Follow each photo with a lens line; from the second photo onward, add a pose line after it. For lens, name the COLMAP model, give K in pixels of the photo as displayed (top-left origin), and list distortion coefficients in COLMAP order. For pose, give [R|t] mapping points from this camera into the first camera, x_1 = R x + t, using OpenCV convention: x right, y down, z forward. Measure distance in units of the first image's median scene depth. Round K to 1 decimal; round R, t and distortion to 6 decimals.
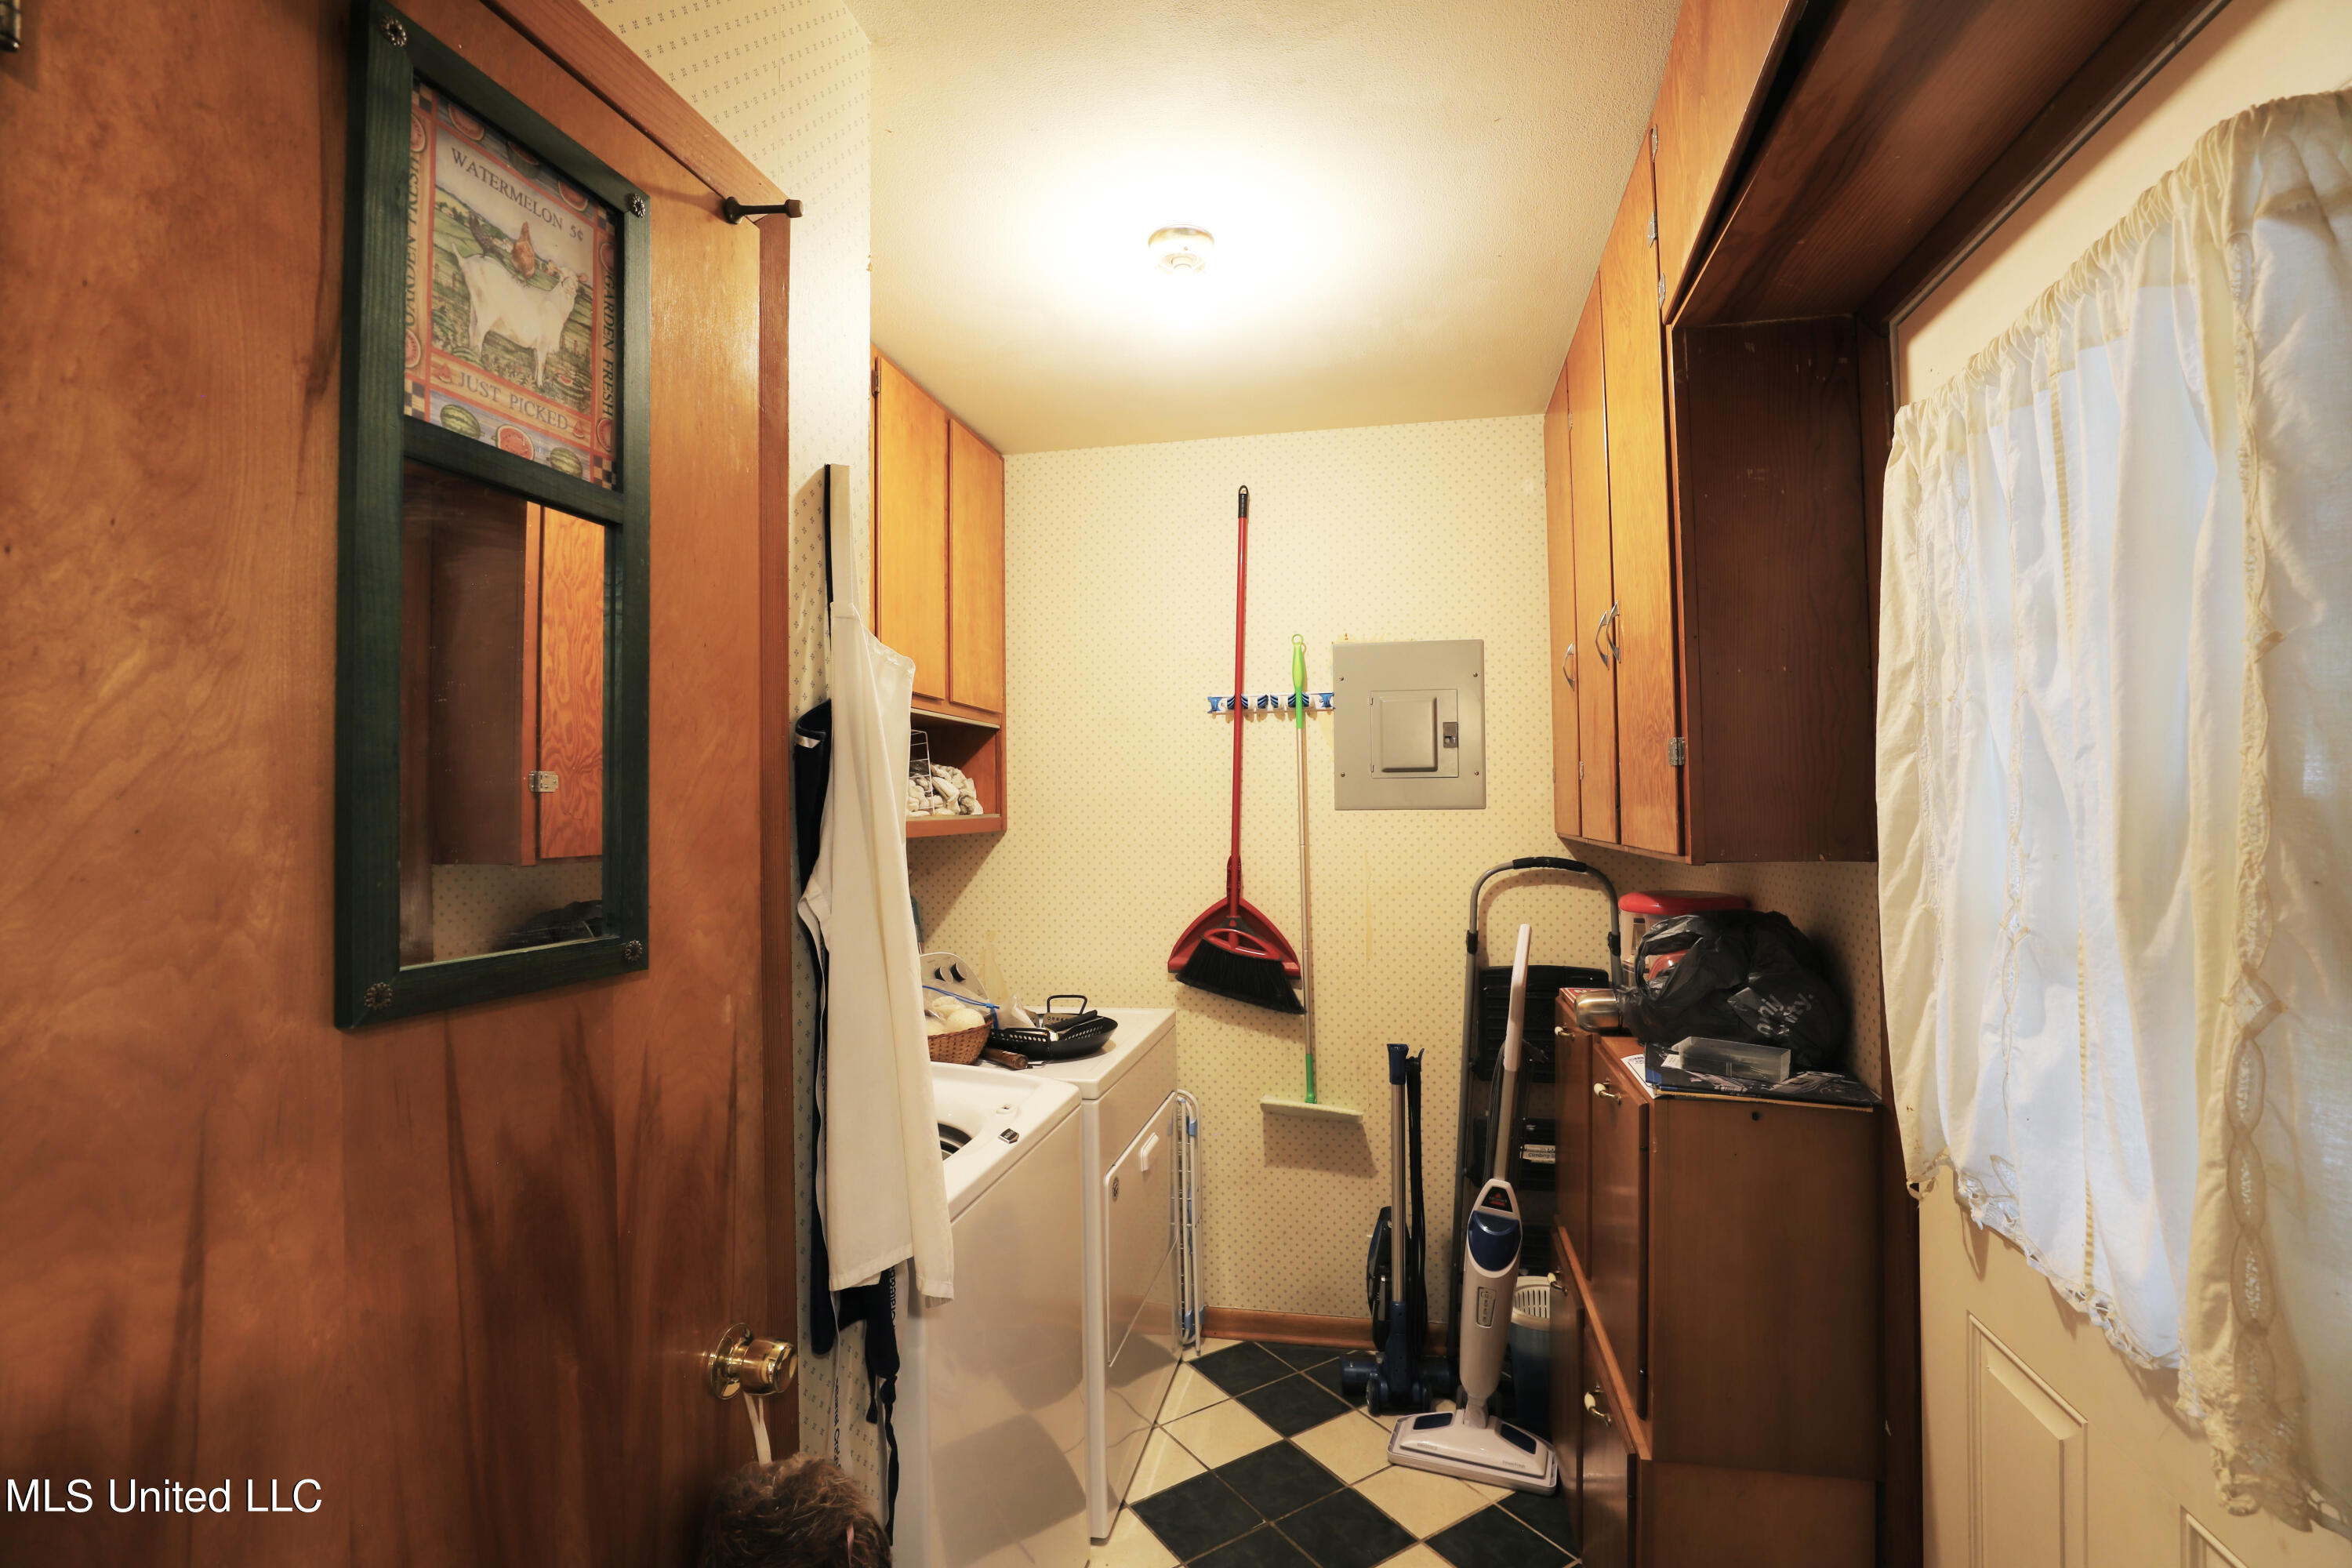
lens RADIAL K [[1073.7, 0, 1187.7], [0, 1073.7, 784.2], [0, 0, 1]] dist [-0.035854, 0.007994]
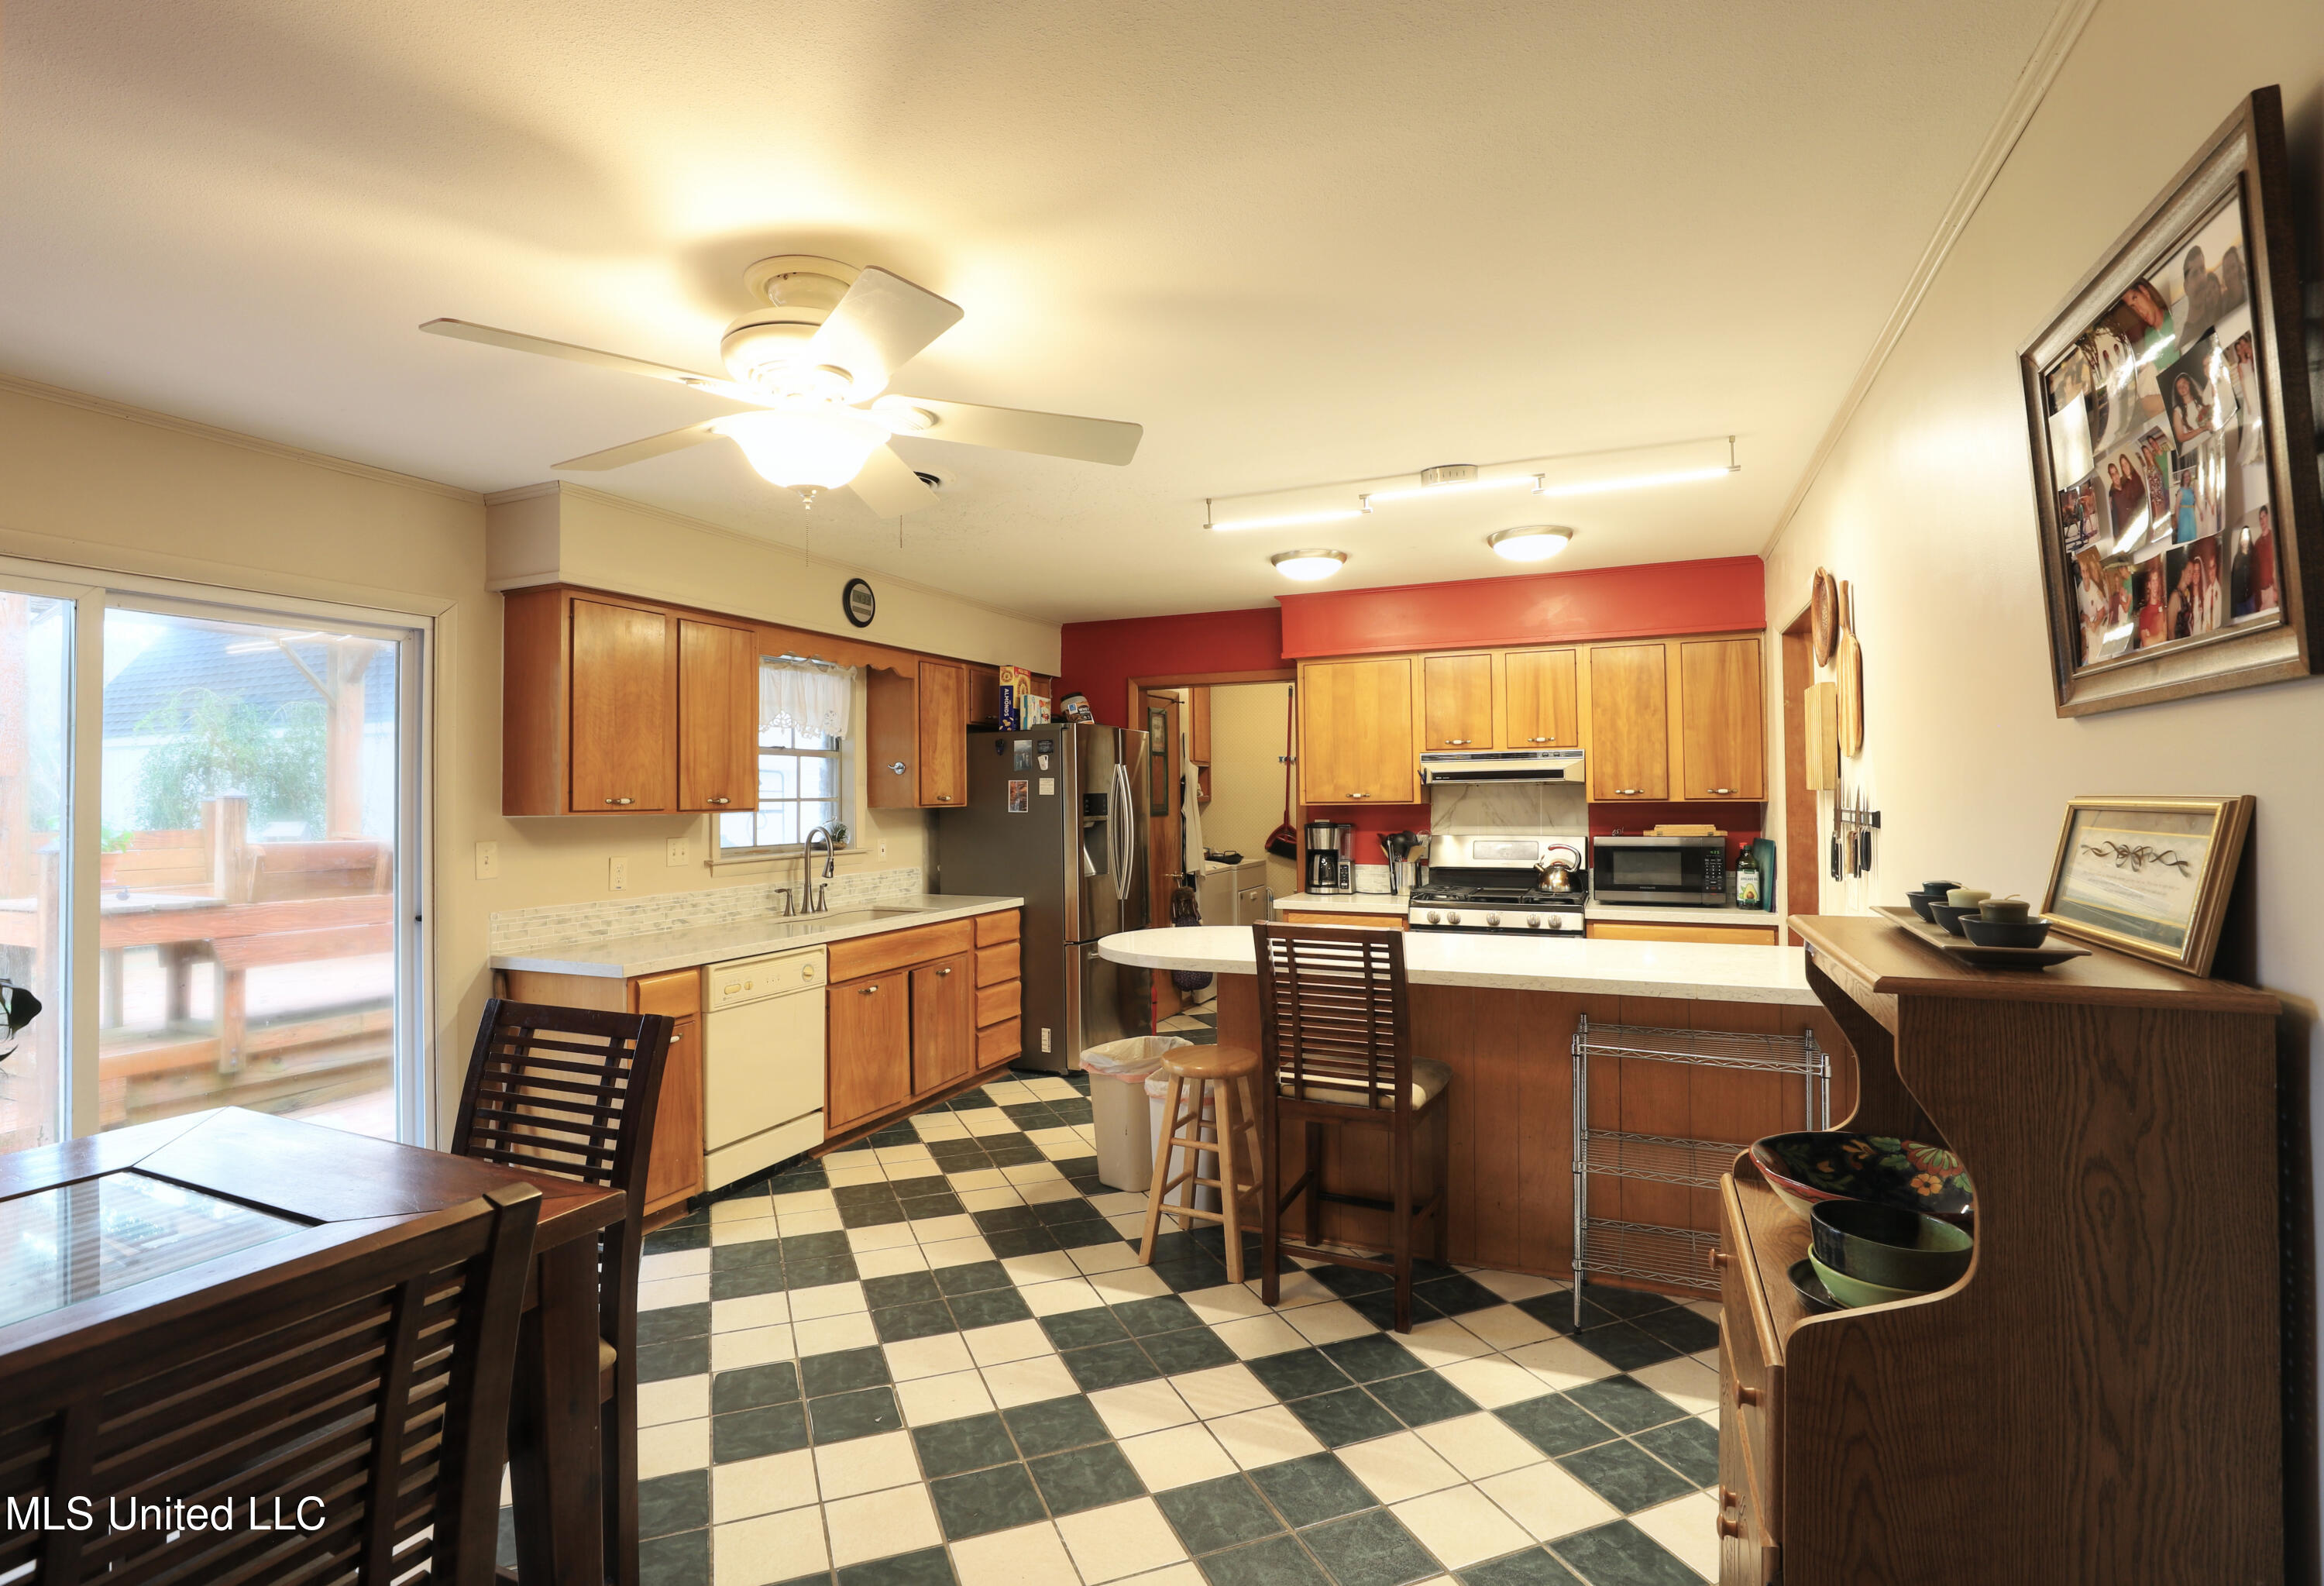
lens RADIAL K [[1105.9, 0, 1127.1], [0, 1105.9, 776.7], [0, 0, 1]] dist [-0.036703, 0.000026]
pose [[0.974221, 0.003620, -0.225566, 0.372700], [-0.001687, 0.999960, 0.008760, -0.063739], [0.225589, -0.008153, 0.974188, -2.573317]]
